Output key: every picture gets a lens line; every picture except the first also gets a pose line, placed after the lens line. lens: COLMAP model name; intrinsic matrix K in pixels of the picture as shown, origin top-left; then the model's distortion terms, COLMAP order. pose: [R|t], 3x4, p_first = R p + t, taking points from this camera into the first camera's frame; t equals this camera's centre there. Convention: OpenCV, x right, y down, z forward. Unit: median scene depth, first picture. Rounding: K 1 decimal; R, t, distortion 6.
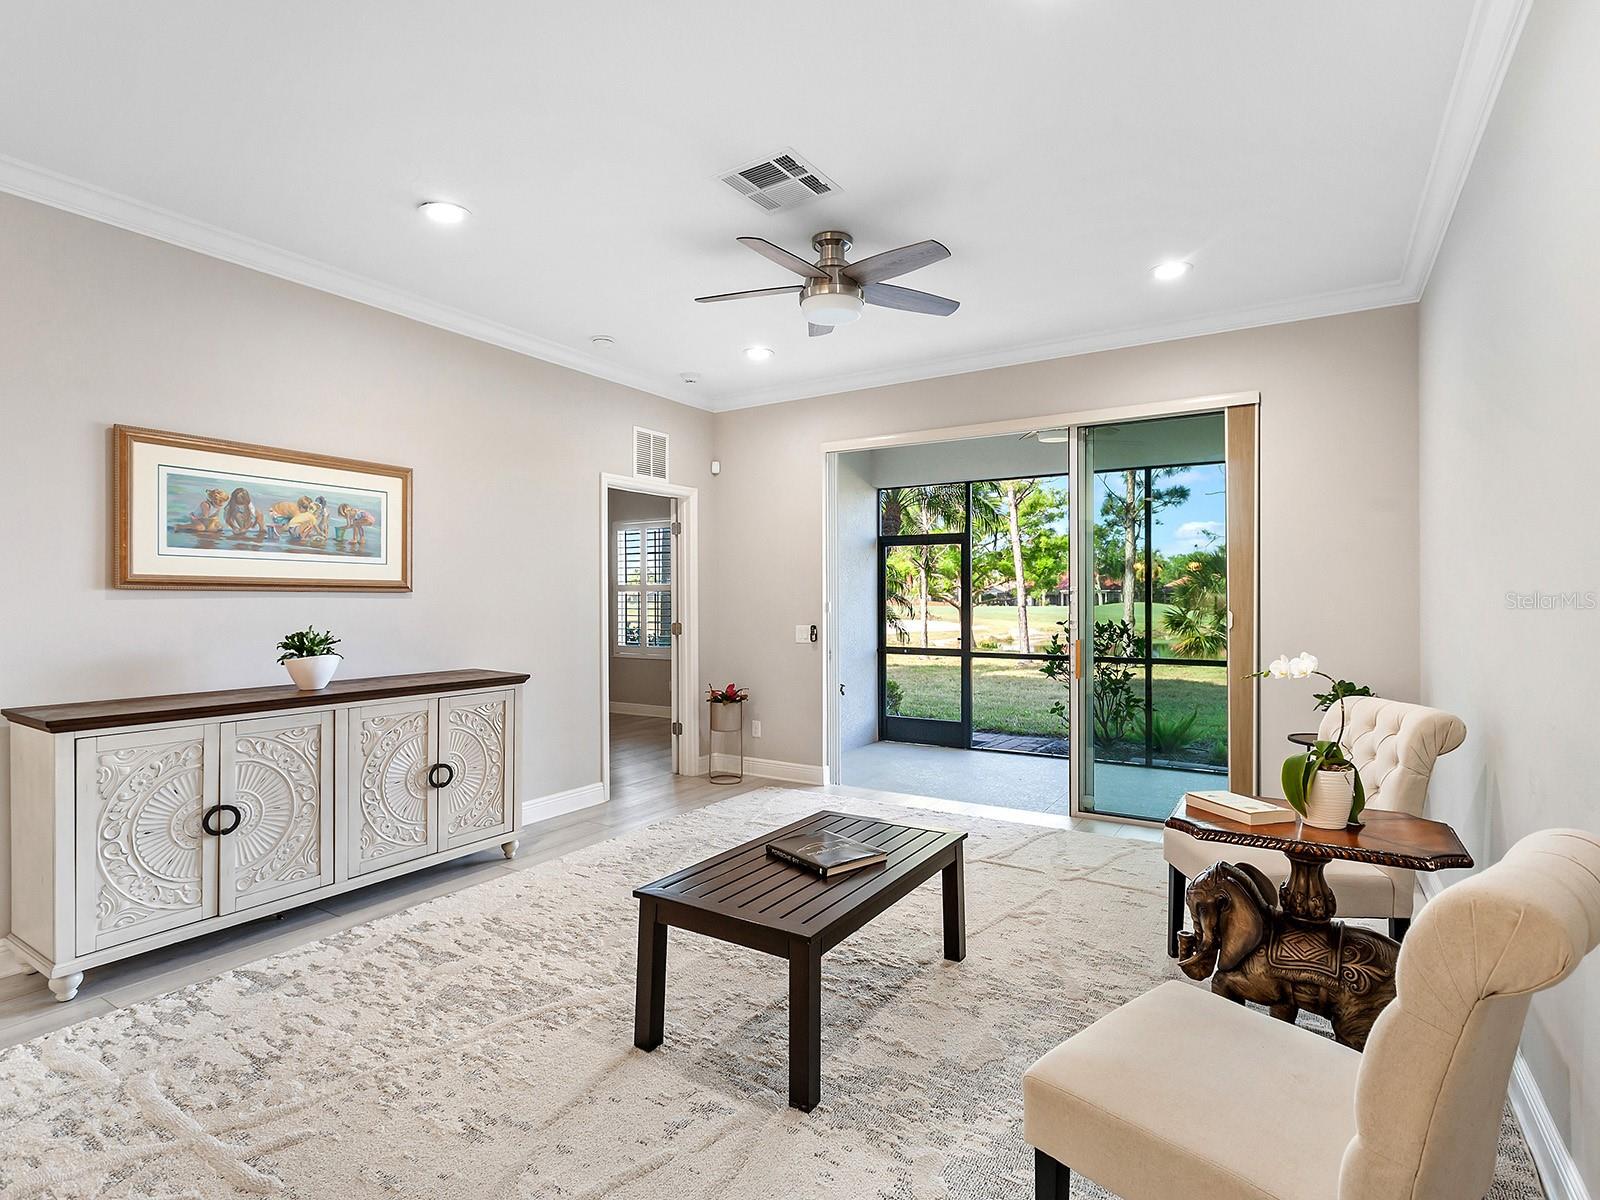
lens RADIAL K [[811.0, 0, 817.0], [0, 811.0, 603.8], [0, 0, 1]] dist [-0.001241, -0.000157]
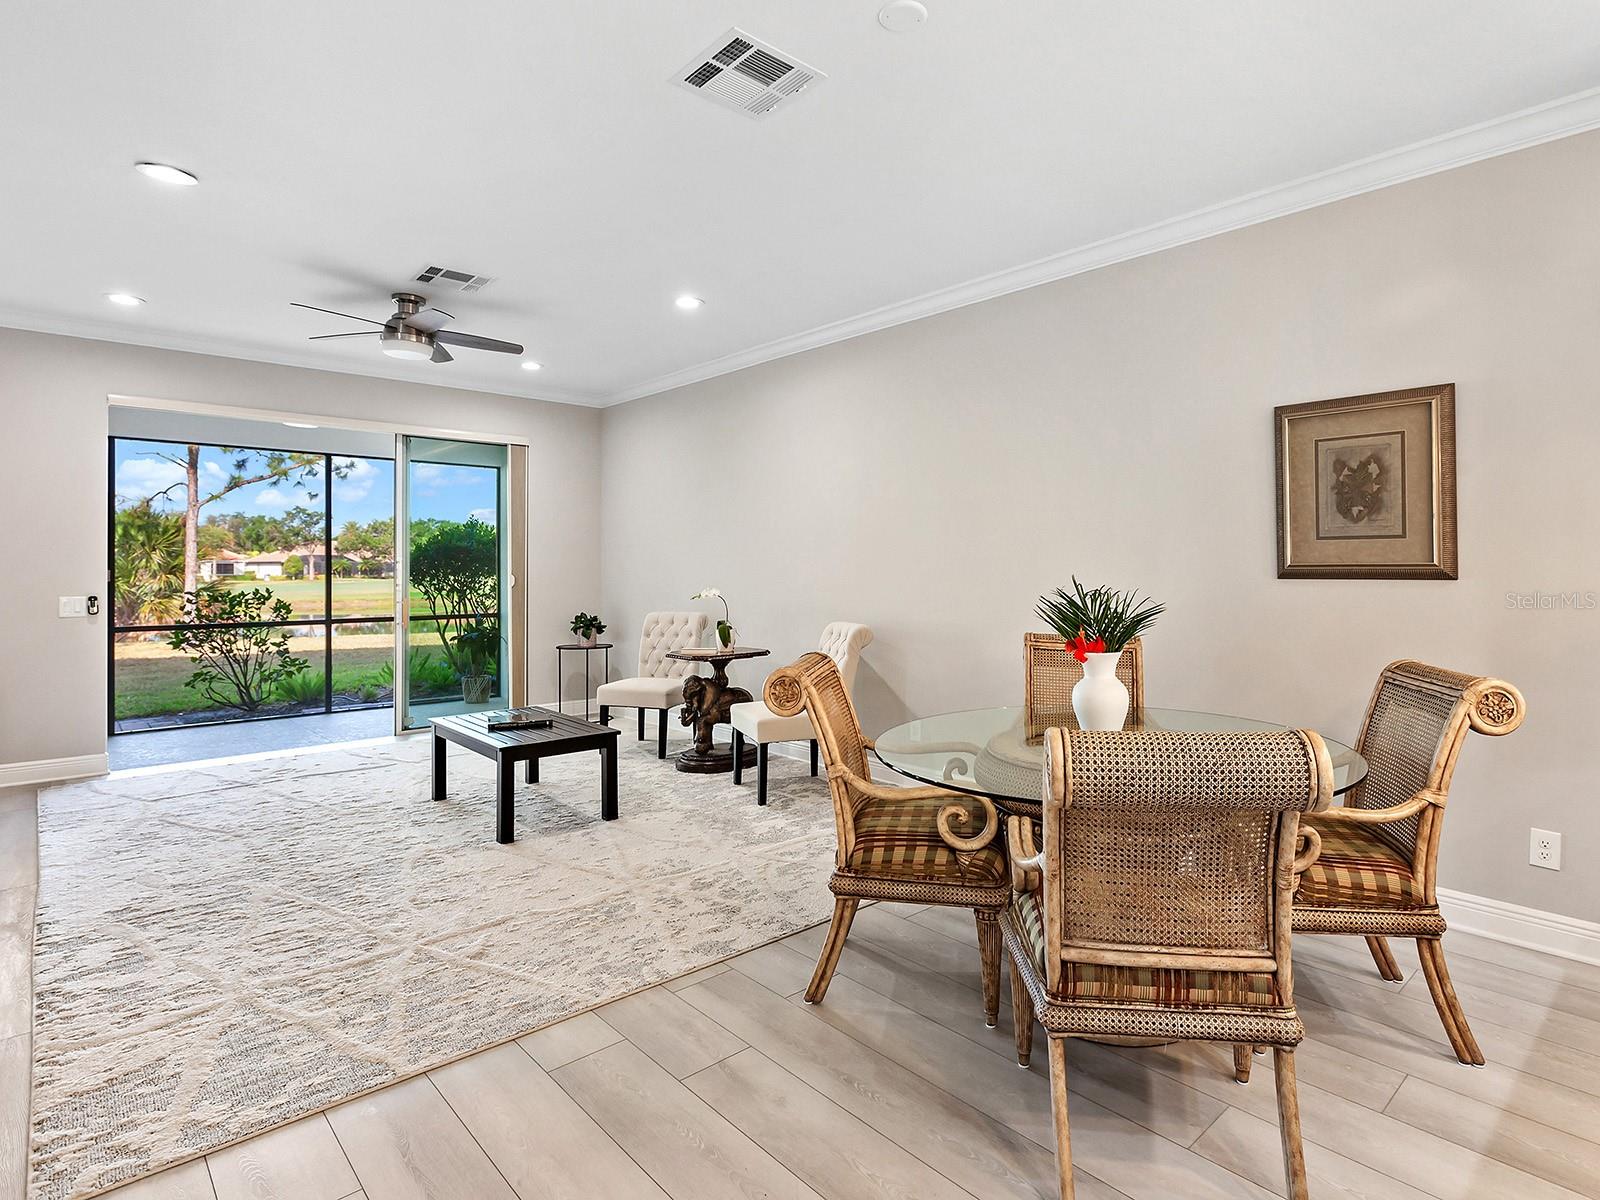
lens RADIAL K [[847.9, 0, 851.8], [0, 847.9, 565.2], [0, 0, 1]] dist [0.000134, -0.000505]
pose [[0.262209, 0.005447, 0.964996, -1.083359], [0.006267, 0.999953, -0.007347, 0.007179], [-0.964991, 0.007974, 0.262162, -0.072294]]
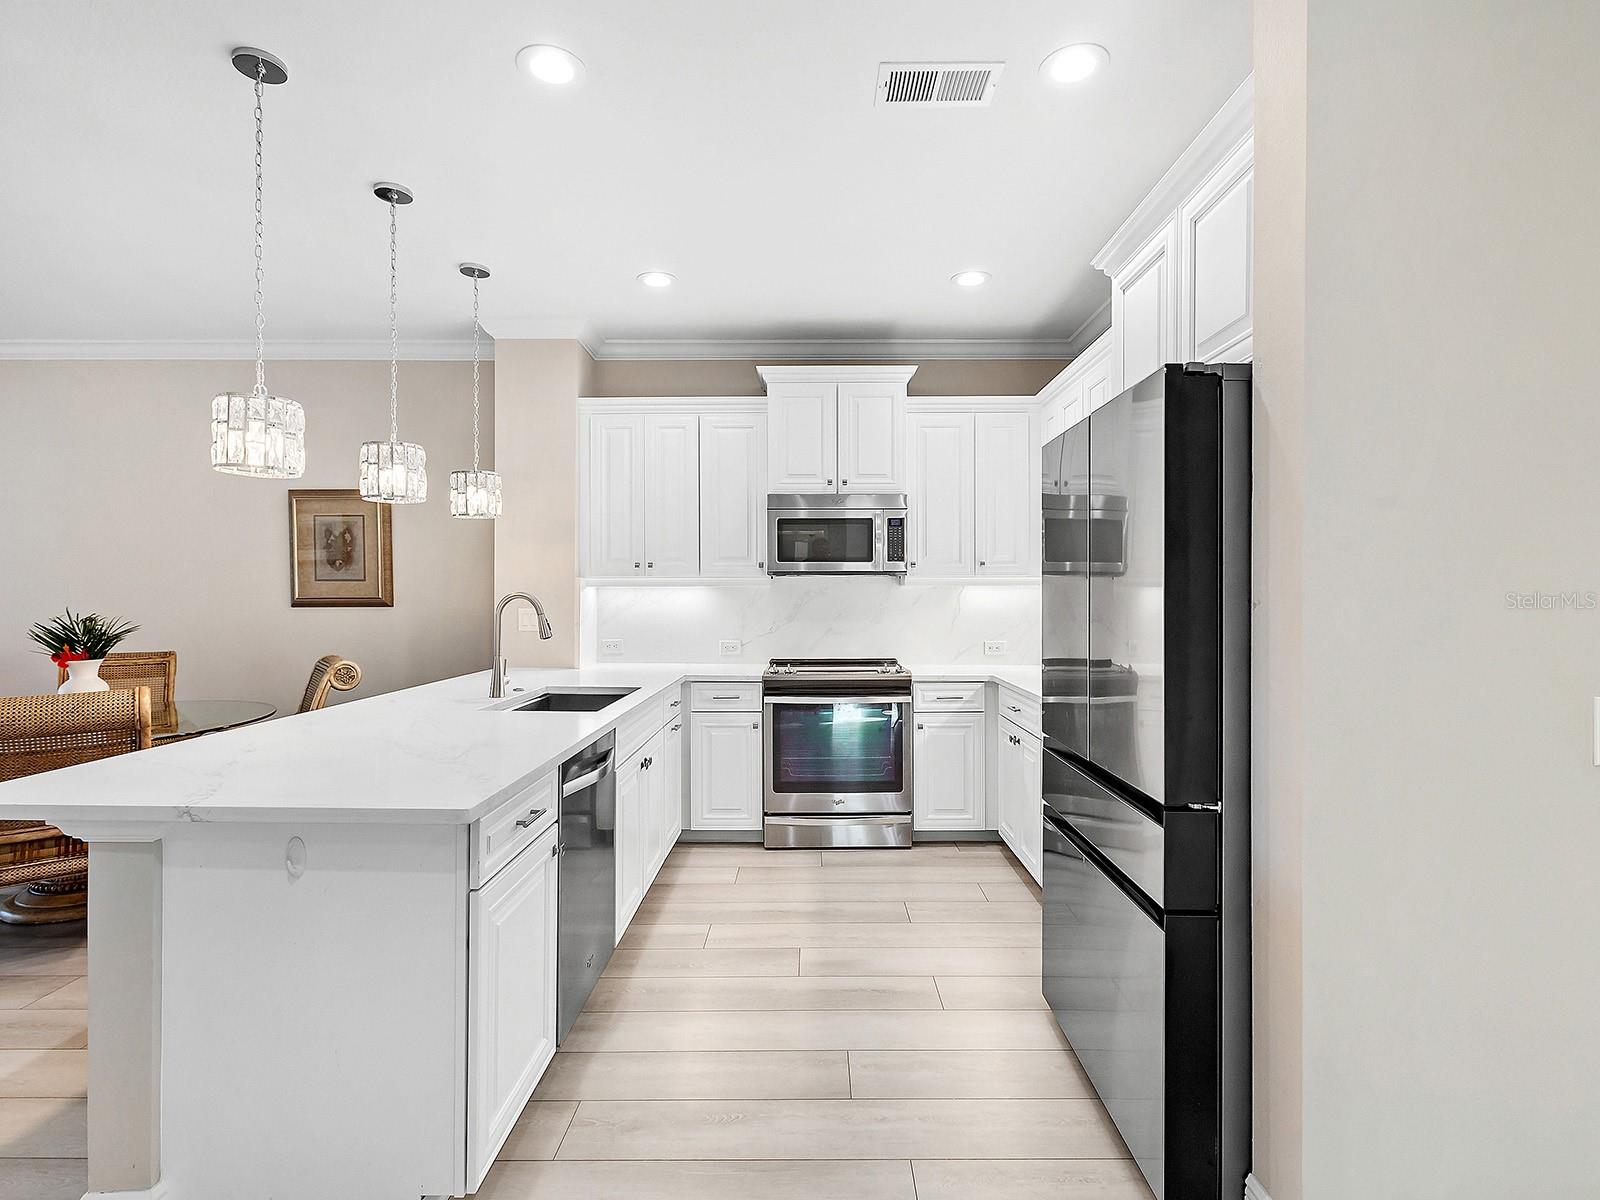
lens RADIAL K [[801.0, 0, 814.3], [0, 801.0, 596.4], [0, 0, 1]] dist [-0.002810, -0.000078]
pose [[-0.522900, 0.001530, 0.852393, -1.620775], [0.007790, 0.999965, 0.002984, 0.003441], [-0.852359, 0.008201, -0.522894, -0.333700]]
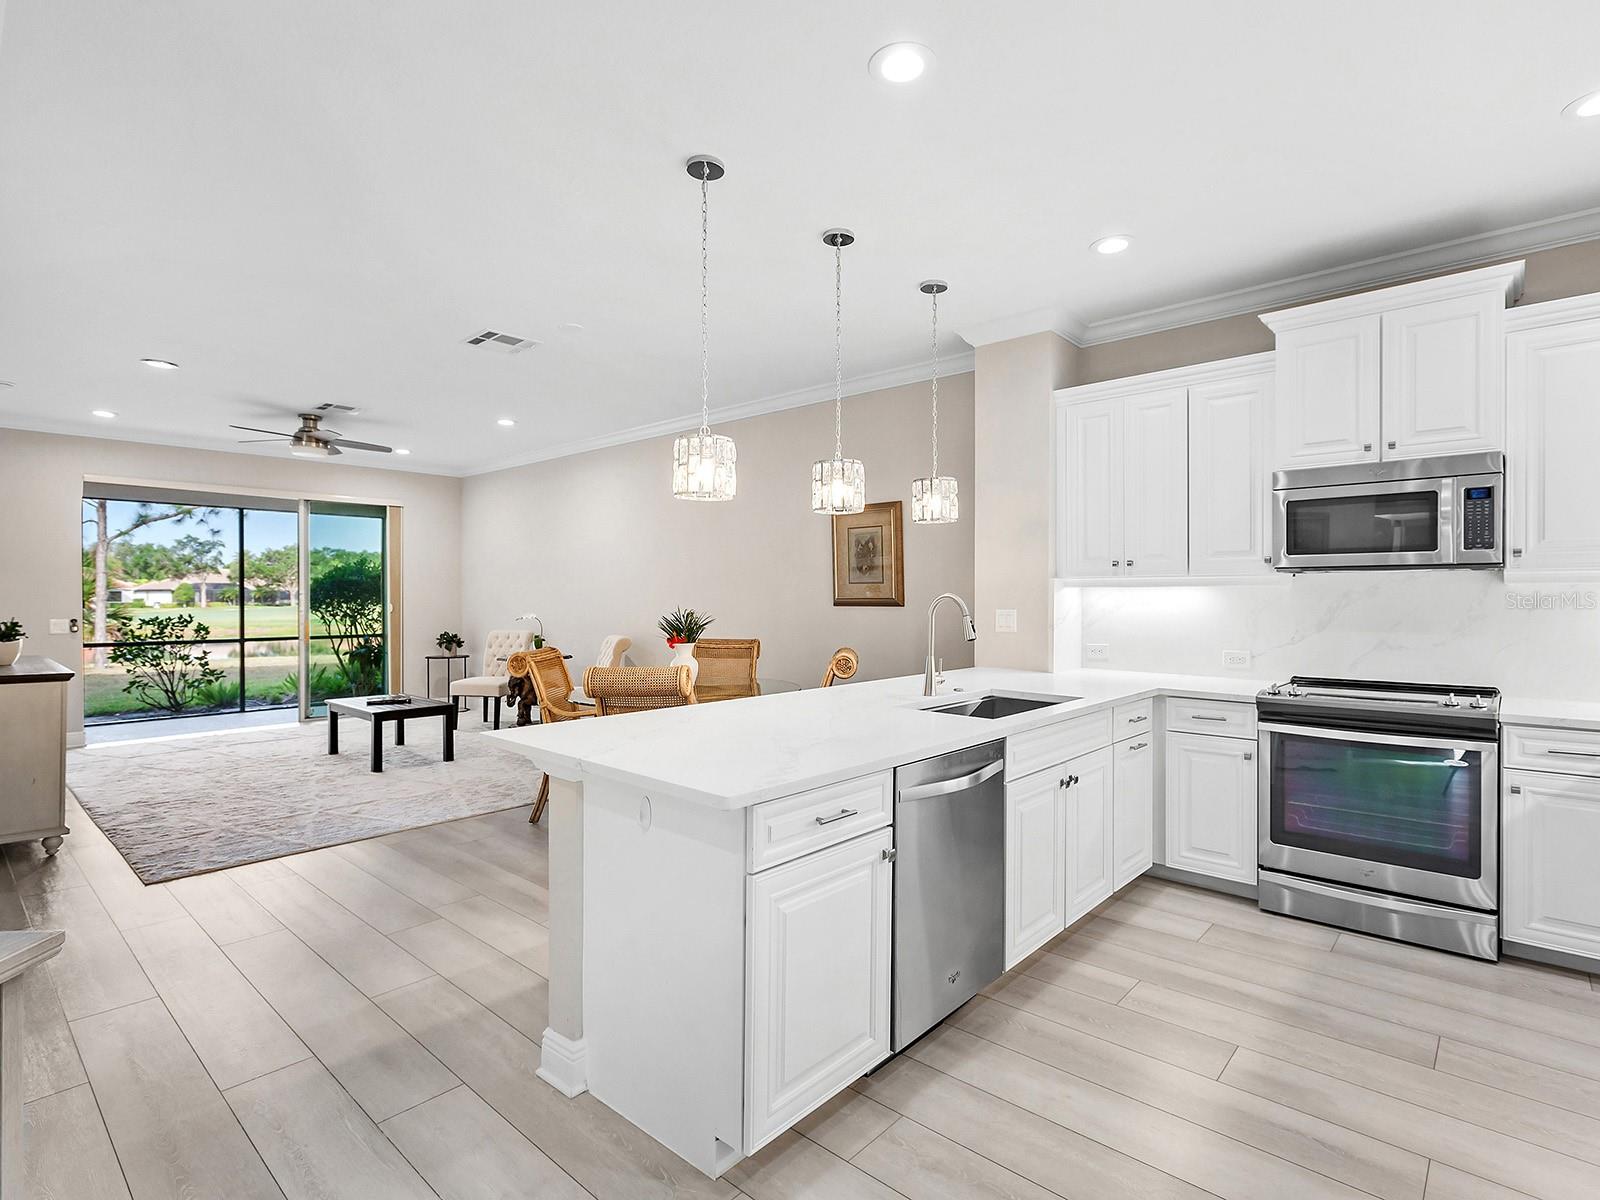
lens RADIAL K [[795.2, 0, 818.6], [0, 795.2, 600.5], [0, 0, 1]] dist [-0.004525, -0.000424]
pose [[0.170248, -0.003563, 0.985395, -1.599133], [0.006090, 0.999978, 0.002564, 0.003207], [-0.985382, 0.005565, 0.170266, -0.529504]]
